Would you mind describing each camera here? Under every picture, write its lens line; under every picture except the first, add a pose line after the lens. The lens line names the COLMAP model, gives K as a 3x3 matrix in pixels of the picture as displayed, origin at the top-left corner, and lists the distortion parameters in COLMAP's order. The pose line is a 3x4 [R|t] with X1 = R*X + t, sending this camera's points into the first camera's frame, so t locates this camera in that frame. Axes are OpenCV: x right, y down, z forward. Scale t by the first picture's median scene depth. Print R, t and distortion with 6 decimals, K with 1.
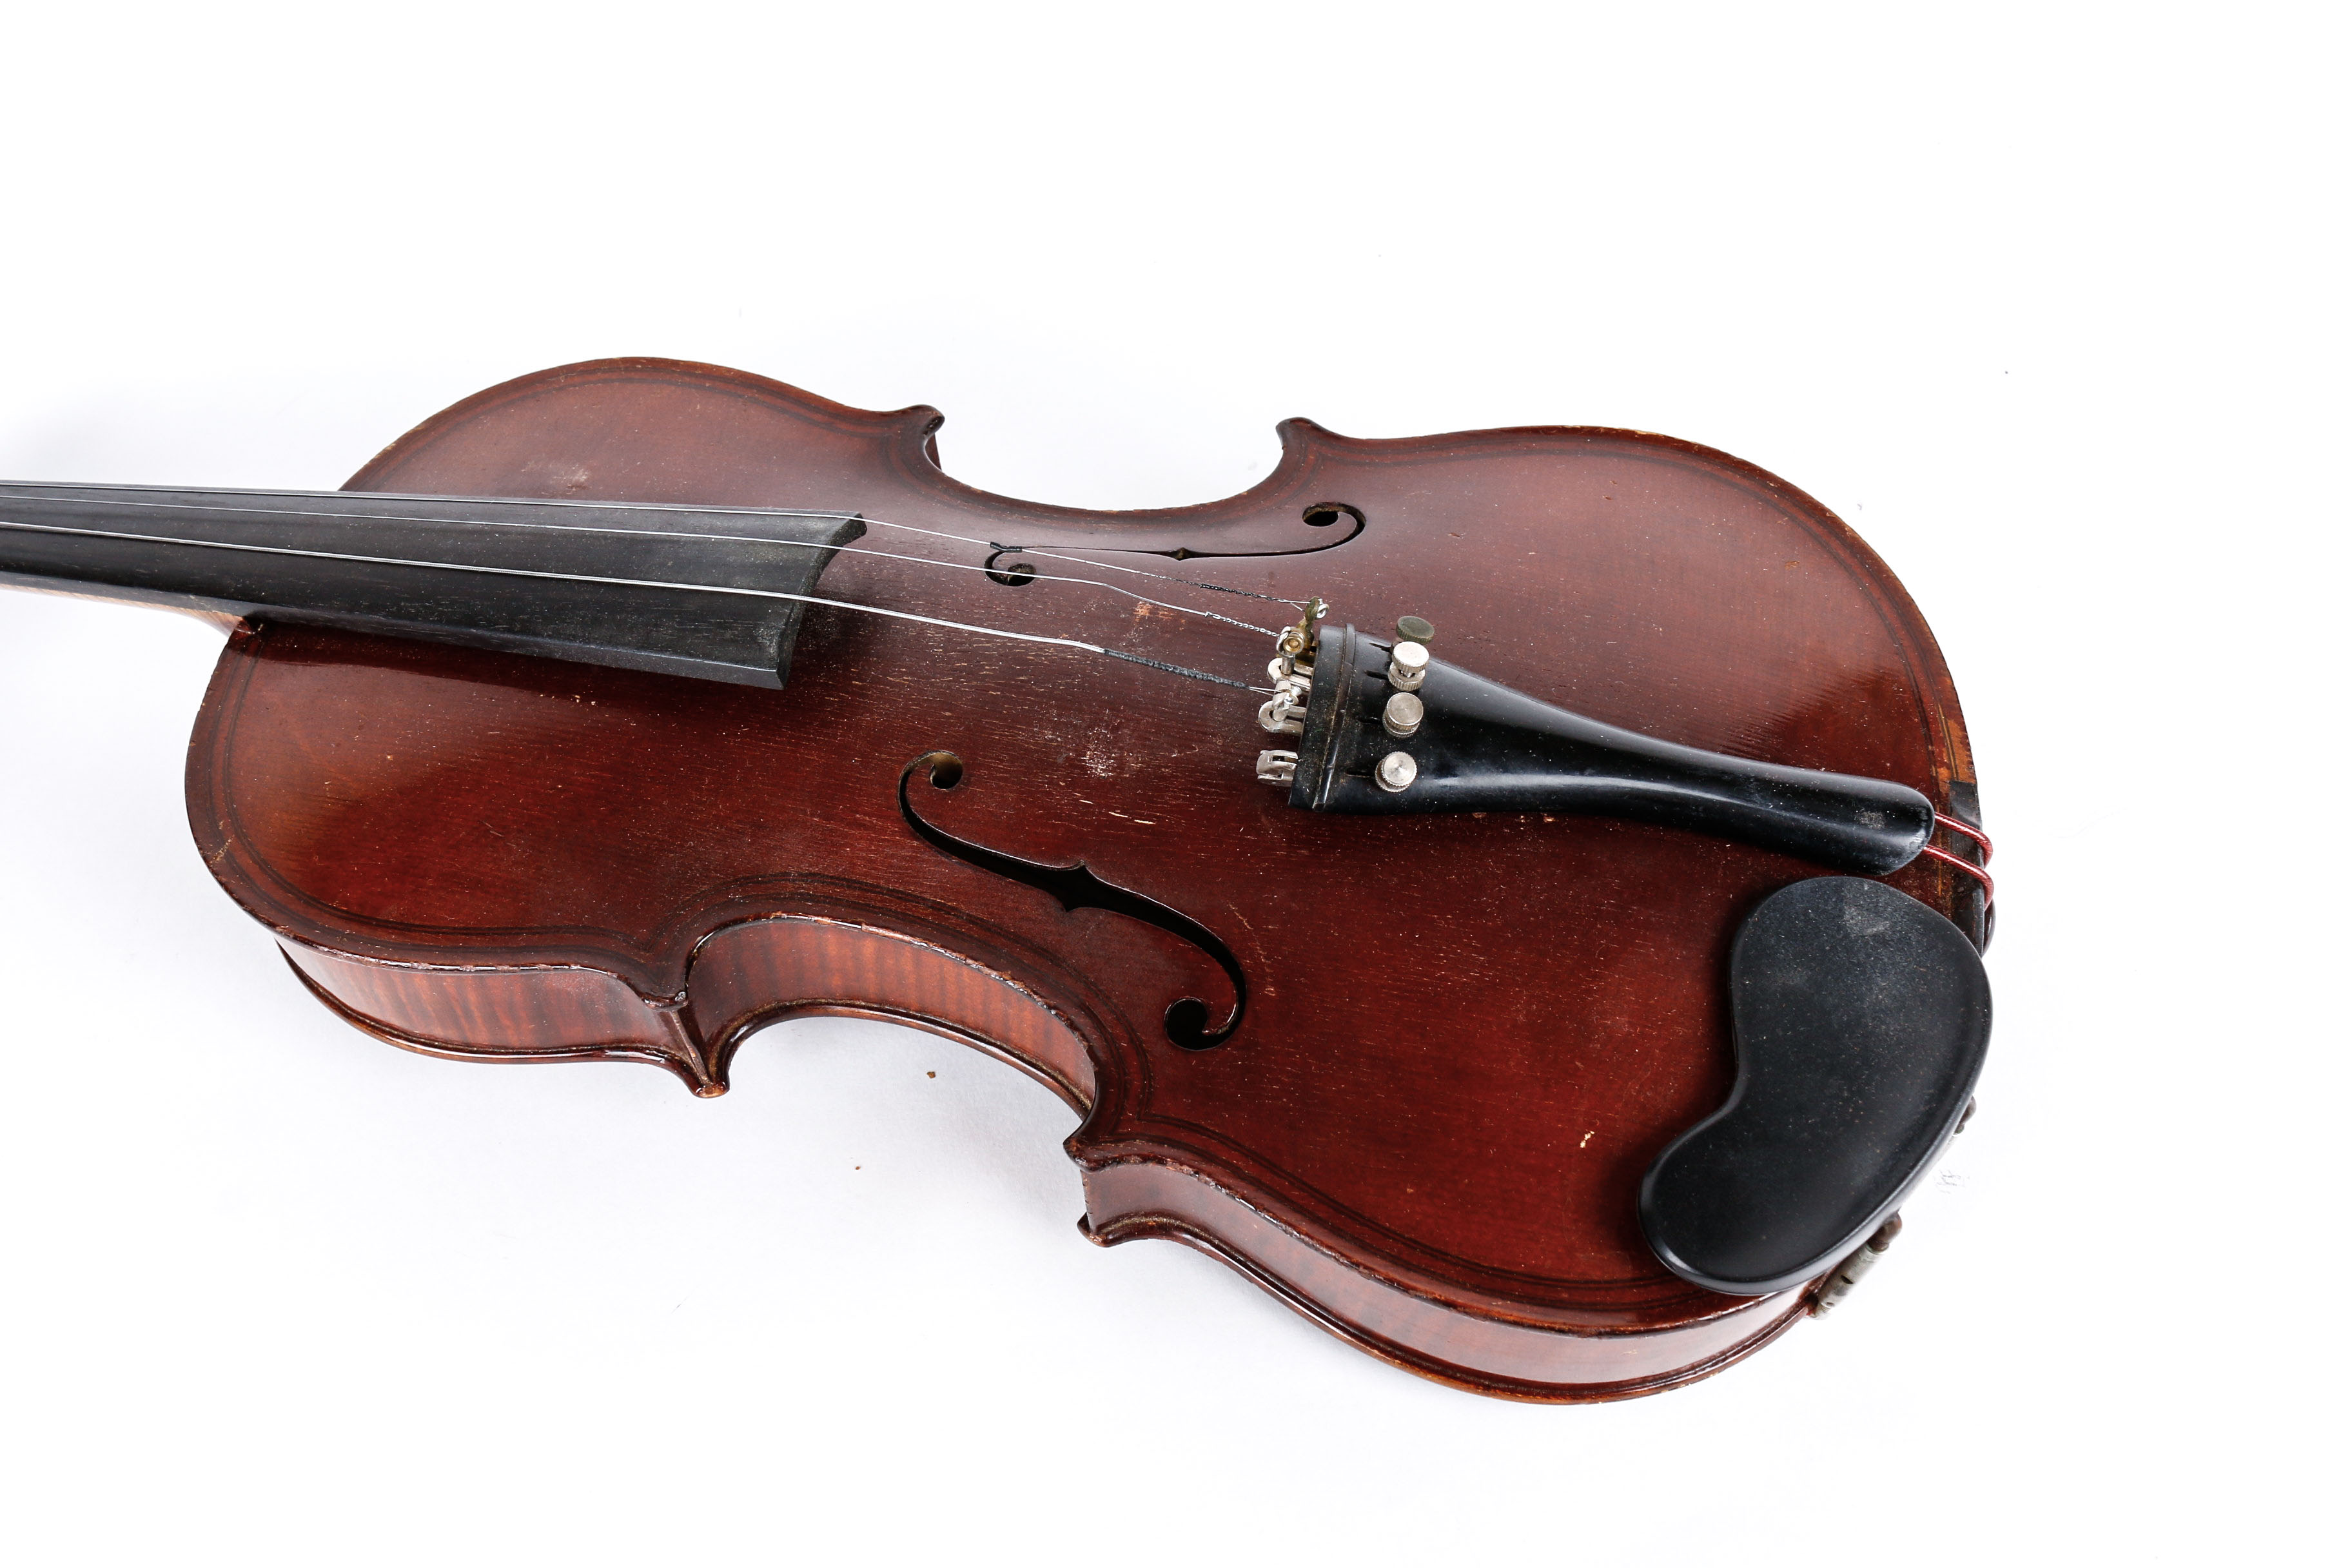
lens RADIAL K [[1896.5, 0, 1168.5], [0, 1896.5, 795.0], [0, 0, 1]] dist [-0.120208, 0.051942]
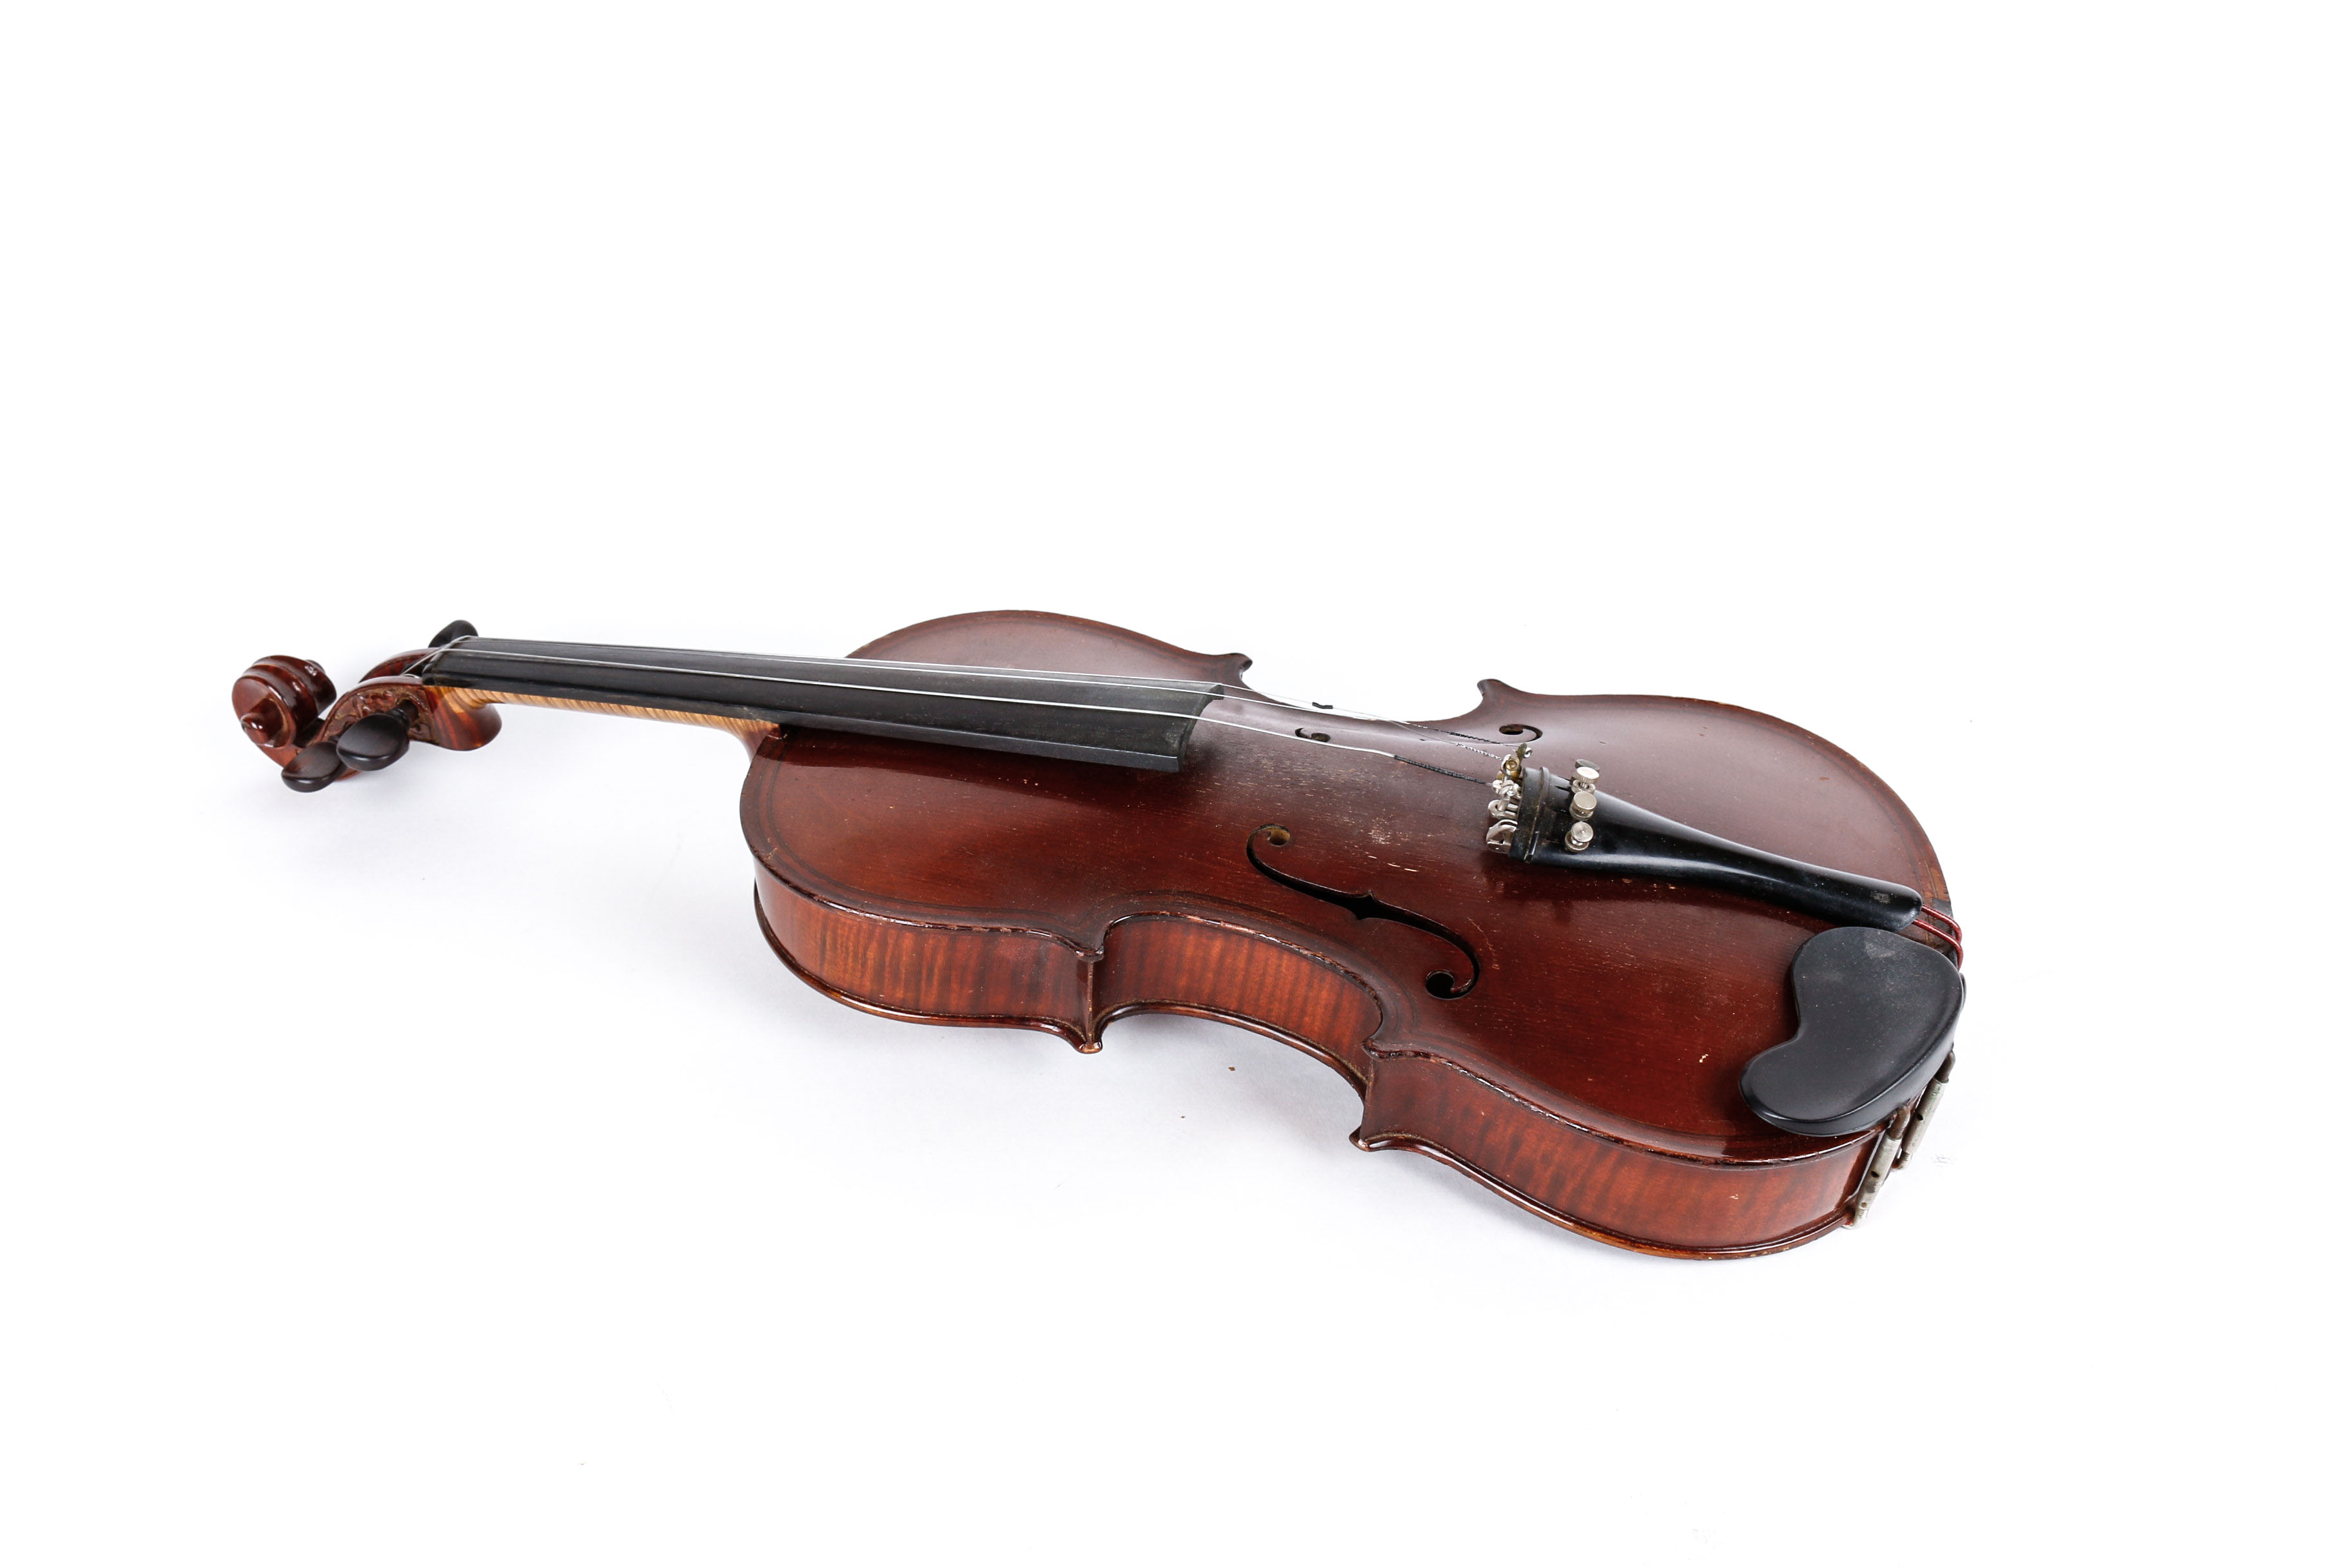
lens RADIAL K [[1896.5, 0, 1183.1], [0, 1896.5, 773.8], [0, 0, 1]] dist [-0.120208, 0.051942]
pose [[0.996489, 0.083284, -0.008560, -0.187111], [-0.081899, 0.948446, -0.306175, 0.418388], [-0.017381, 0.305801, 0.951937, -0.472574]]
